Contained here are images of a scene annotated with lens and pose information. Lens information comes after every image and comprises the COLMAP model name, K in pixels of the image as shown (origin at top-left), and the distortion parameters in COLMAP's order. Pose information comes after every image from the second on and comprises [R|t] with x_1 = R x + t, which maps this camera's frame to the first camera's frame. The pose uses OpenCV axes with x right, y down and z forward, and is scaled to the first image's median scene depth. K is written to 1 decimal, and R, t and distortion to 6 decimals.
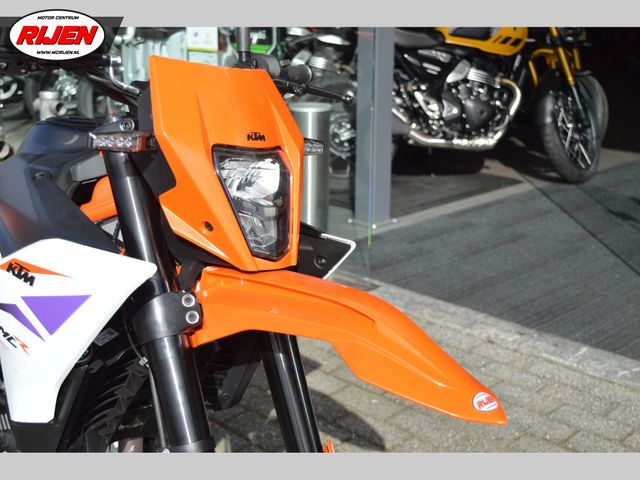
lens RADIAL K [[927.9, 0, 321.4], [0, 927.9, 242.9], [0, 0, 1]] dist [-0.041679, 0.000000]
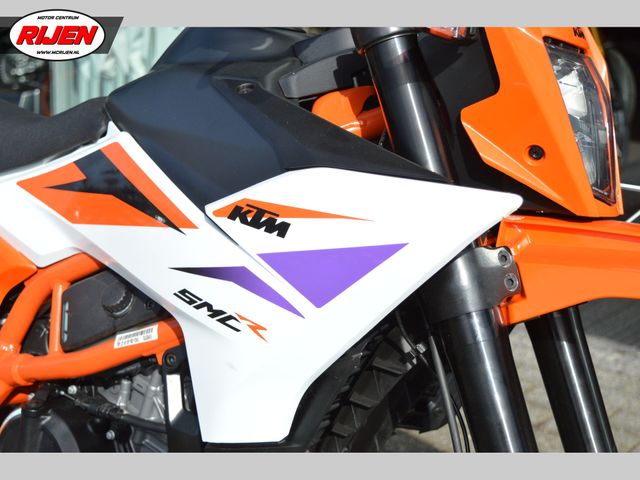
lens RADIAL K [[1140.6, 0, 319.5], [0, 1140.6, 237.7], [0, 0, 1]] dist [-0.024139, 0.000000]
pose [[0.993788, 0.003493, 0.111239, -0.337699], [-0.000460, 0.999628, -0.027283, 0.062166], [-0.111293, 0.027063, 0.993419, 0.142996]]
